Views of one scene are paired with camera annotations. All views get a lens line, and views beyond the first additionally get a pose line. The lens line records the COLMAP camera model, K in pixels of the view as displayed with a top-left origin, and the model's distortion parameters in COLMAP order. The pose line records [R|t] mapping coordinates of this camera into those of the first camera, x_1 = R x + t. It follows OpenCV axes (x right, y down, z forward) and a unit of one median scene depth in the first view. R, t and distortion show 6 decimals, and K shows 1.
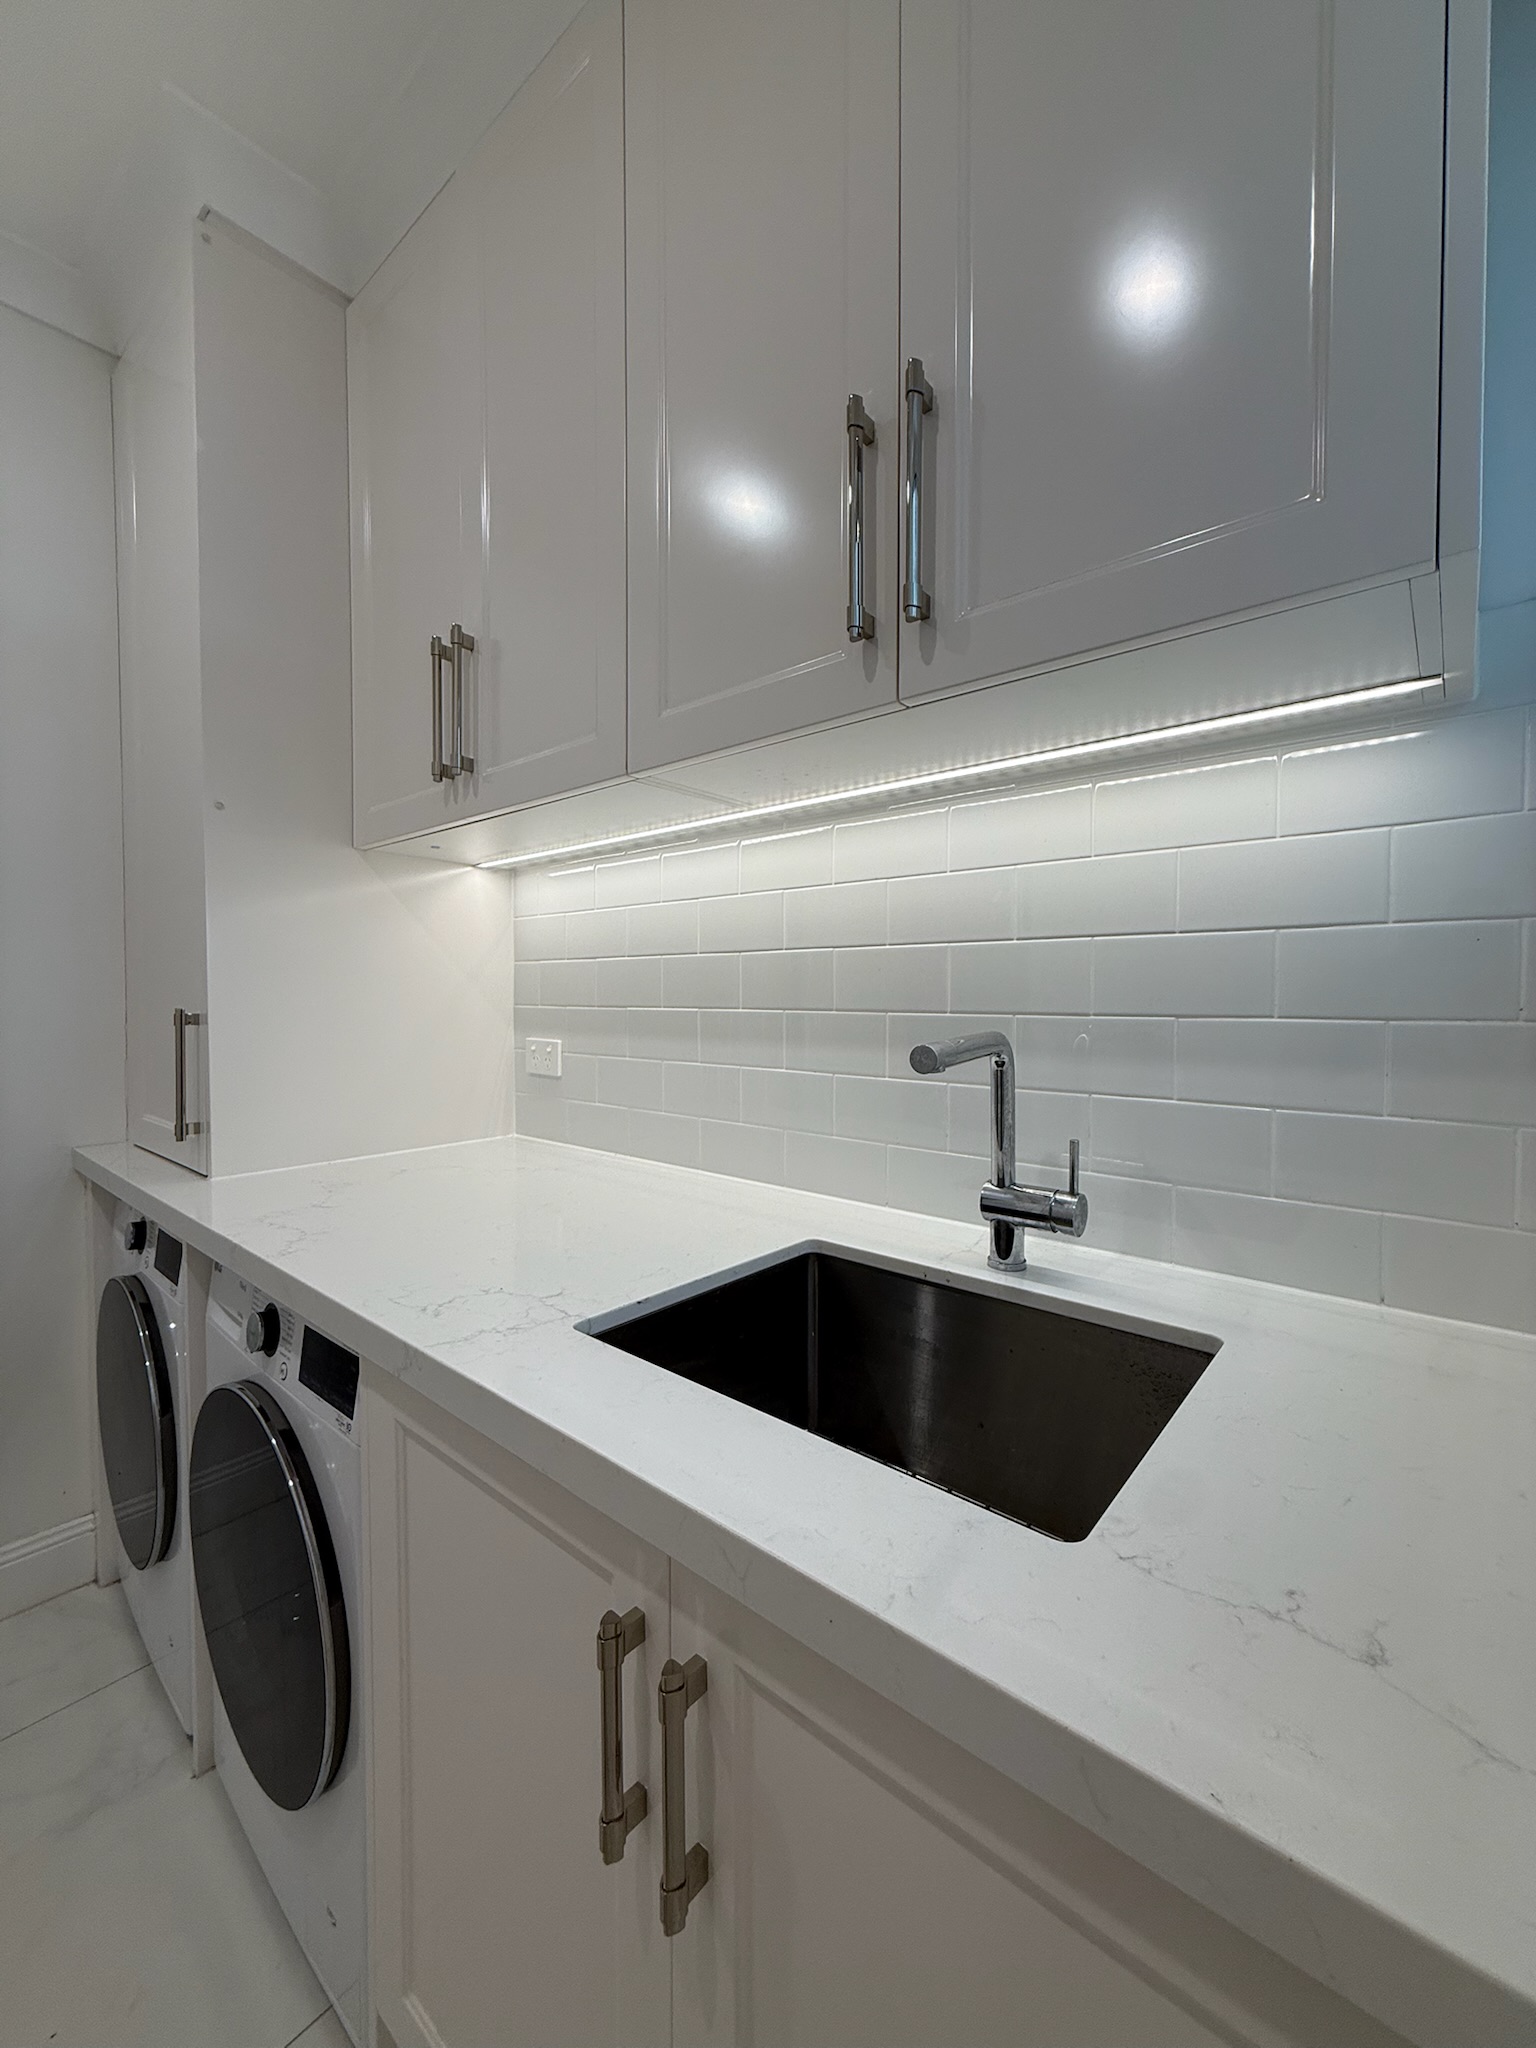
lens RADIAL K [[819.4, 0, 768.0], [0, 819.4, 1024.0], [0, 0, 1]] dist [-0.000013, -0.000077]
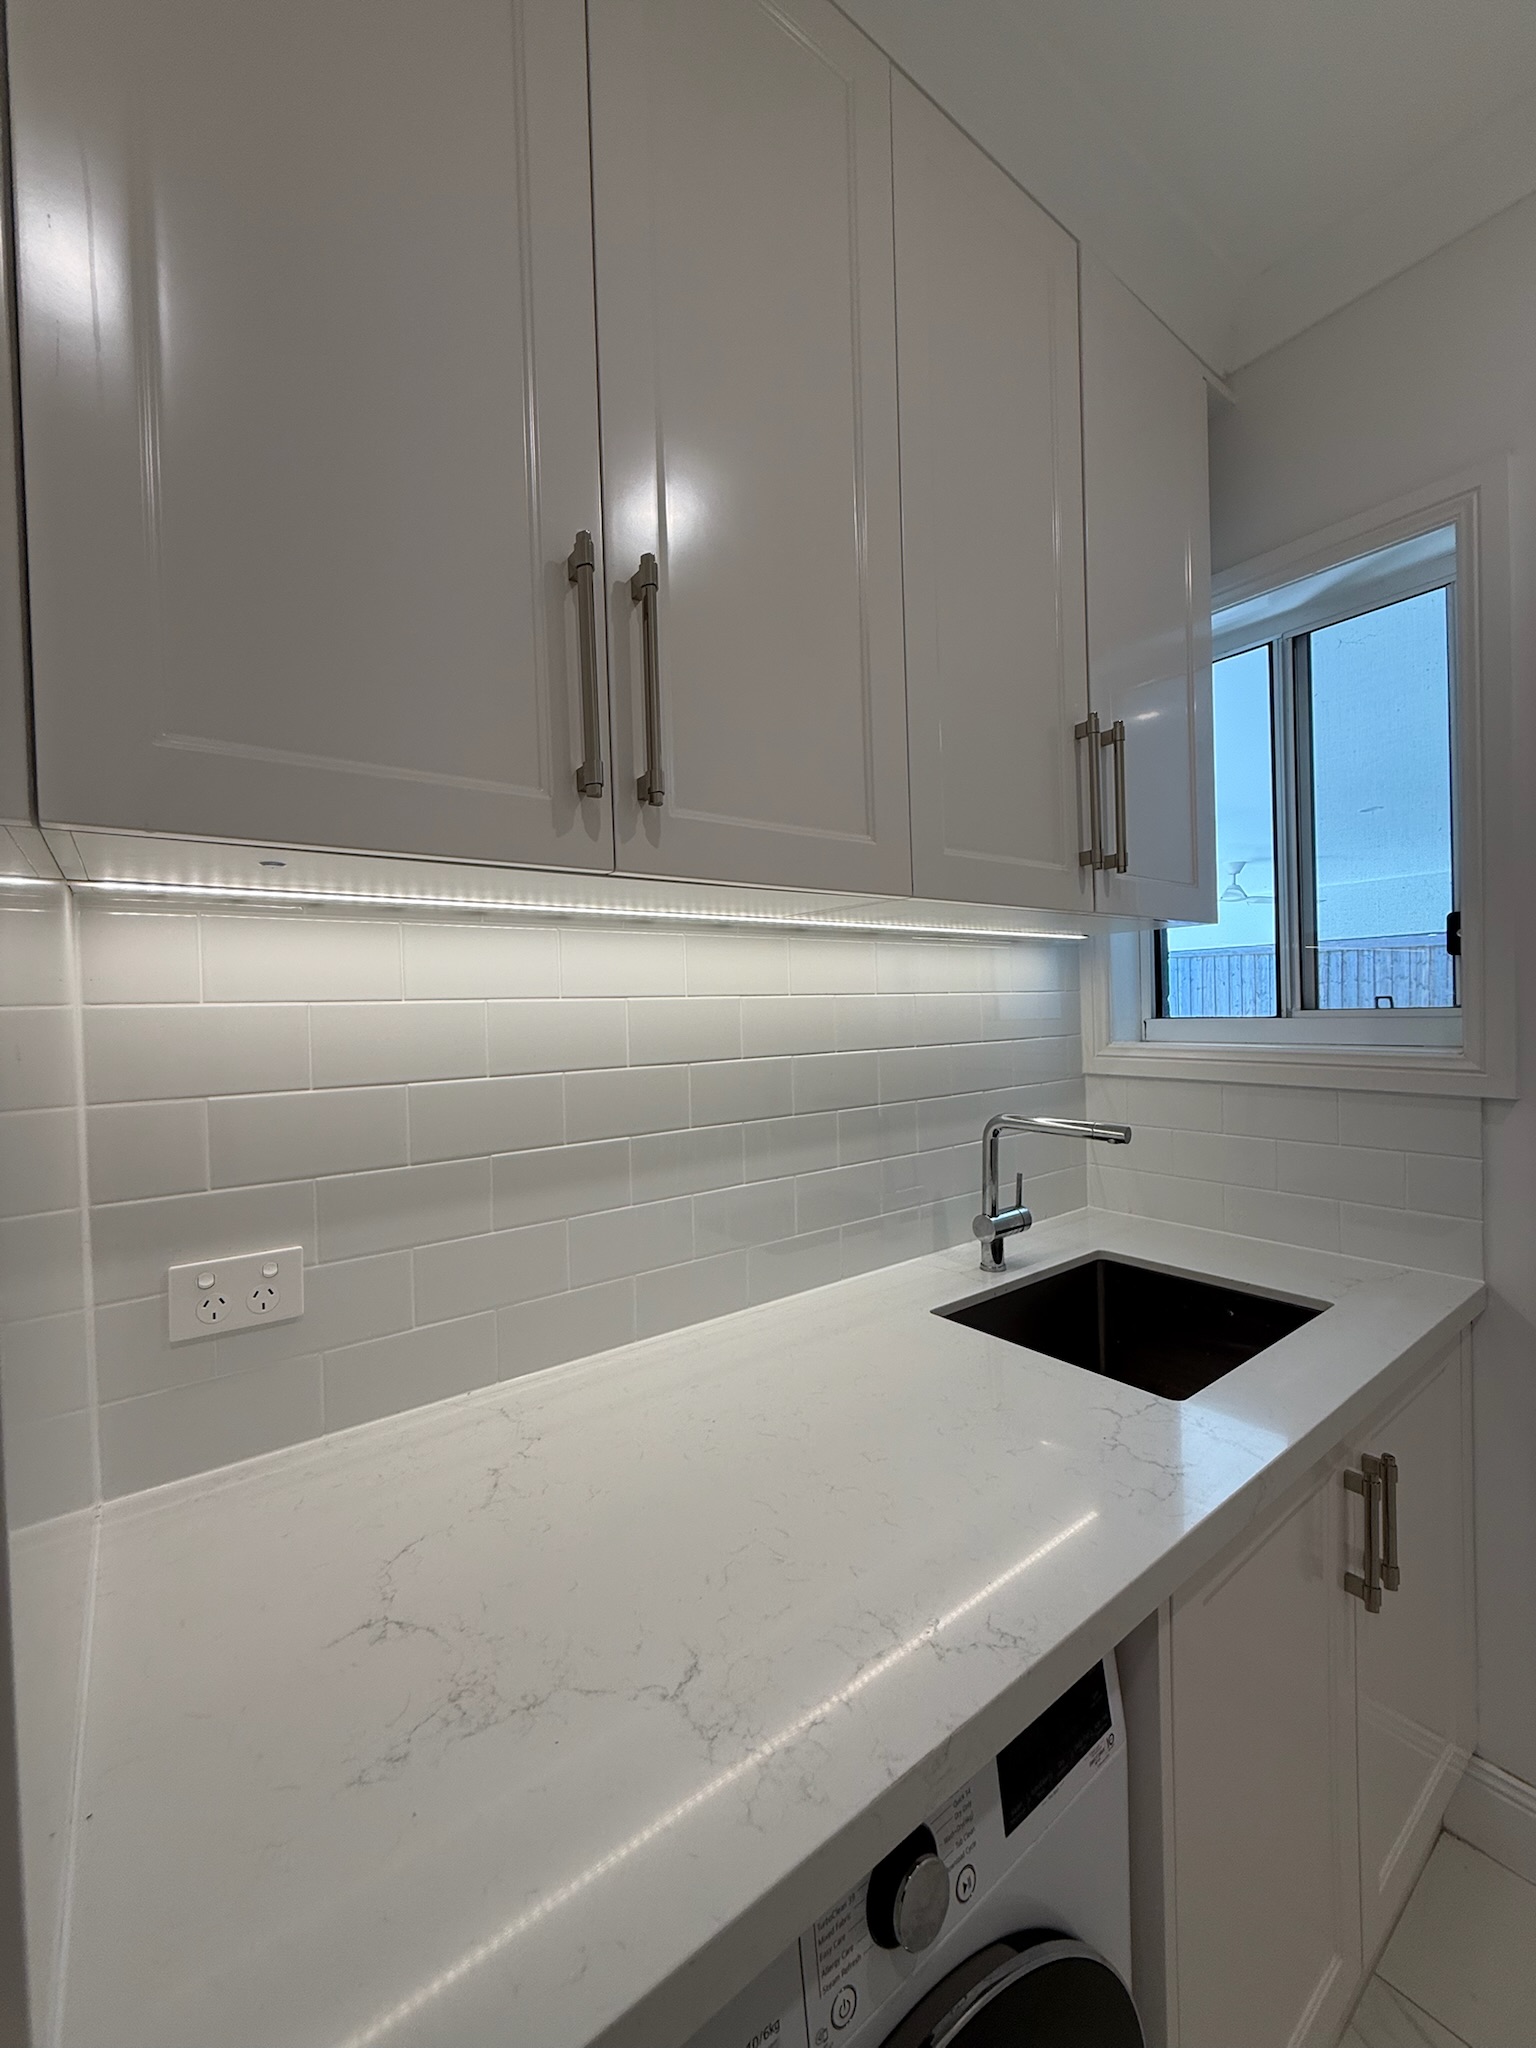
lens RADIAL K [[824.5, 0, 768.0], [0, 824.5, 1024.0], [0, 0, 1]] dist [-0.001179, -0.000461]
pose [[0.211169, -0.024749, 0.977136, -0.900867], [0.059924, 0.998127, 0.012331, -0.139889], [-0.975611, 0.055950, 0.212256, 0.759375]]
